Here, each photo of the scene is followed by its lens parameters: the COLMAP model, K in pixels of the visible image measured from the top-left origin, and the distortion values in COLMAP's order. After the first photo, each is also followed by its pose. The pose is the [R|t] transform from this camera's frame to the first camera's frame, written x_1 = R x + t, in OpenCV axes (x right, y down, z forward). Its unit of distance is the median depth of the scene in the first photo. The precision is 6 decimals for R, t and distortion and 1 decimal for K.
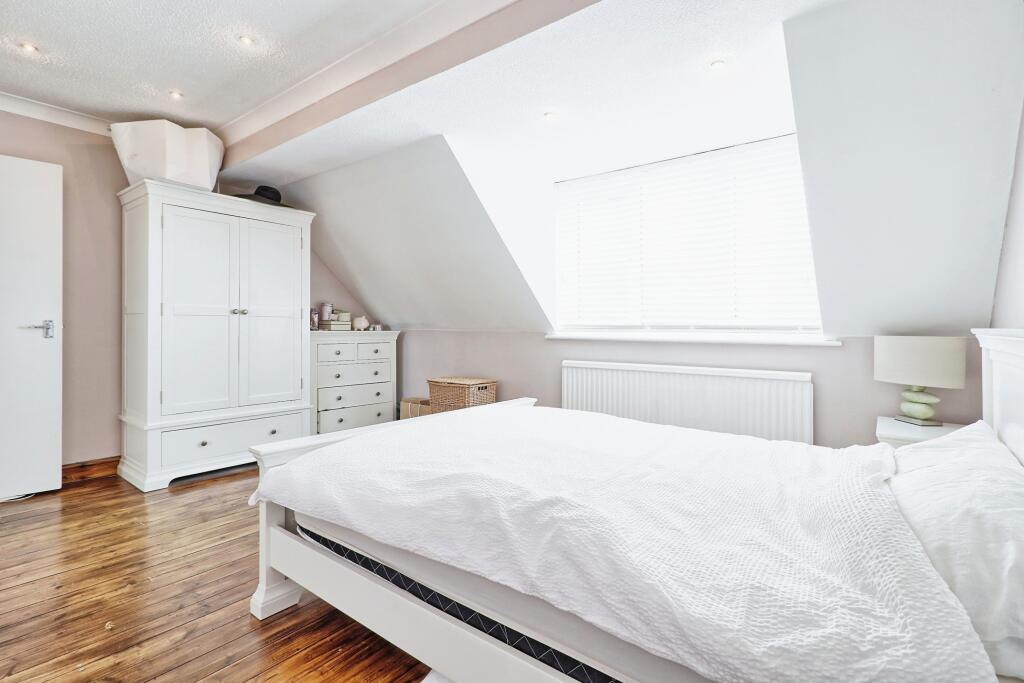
lens RADIAL K [[489.7, 0, 514.8], [0, 489.7, 337.8], [0, 0, 1]] dist [0.015731, 0.001461]
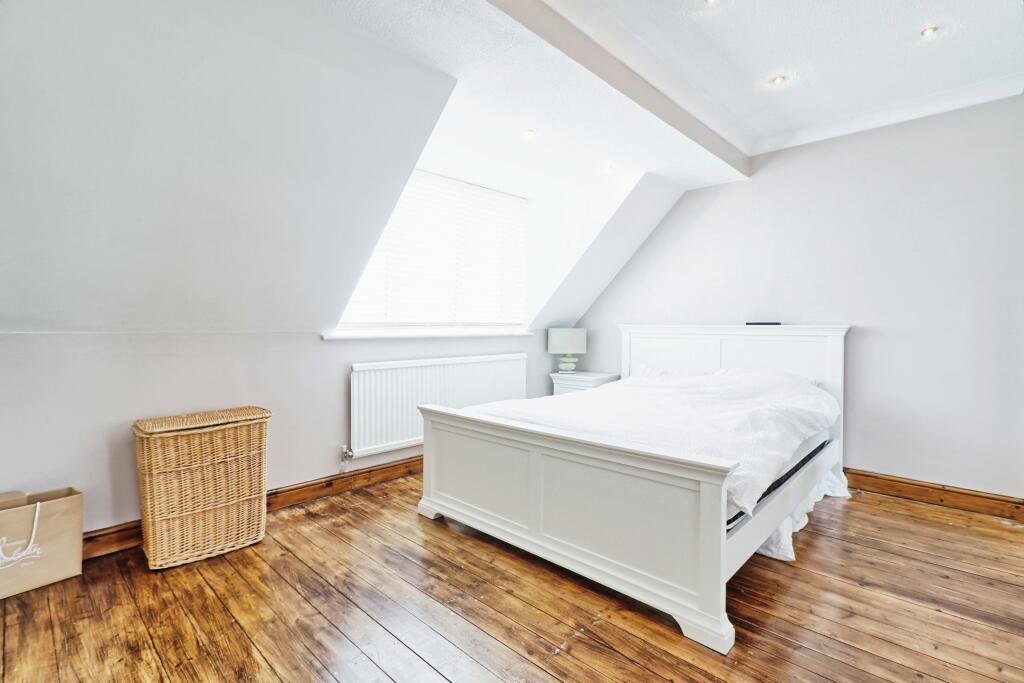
lens RADIAL K [[489.7, 0, 514.1], [0, 489.7, 334.5], [0, 0, 1]] dist [0.015731, 0.001461]
pose [[0.118018, -0.027297, 0.992636, -1.025963], [0.023086, 0.999427, 0.024739, -0.028925], [-0.992743, 0.019996, 0.118581, 0.895547]]
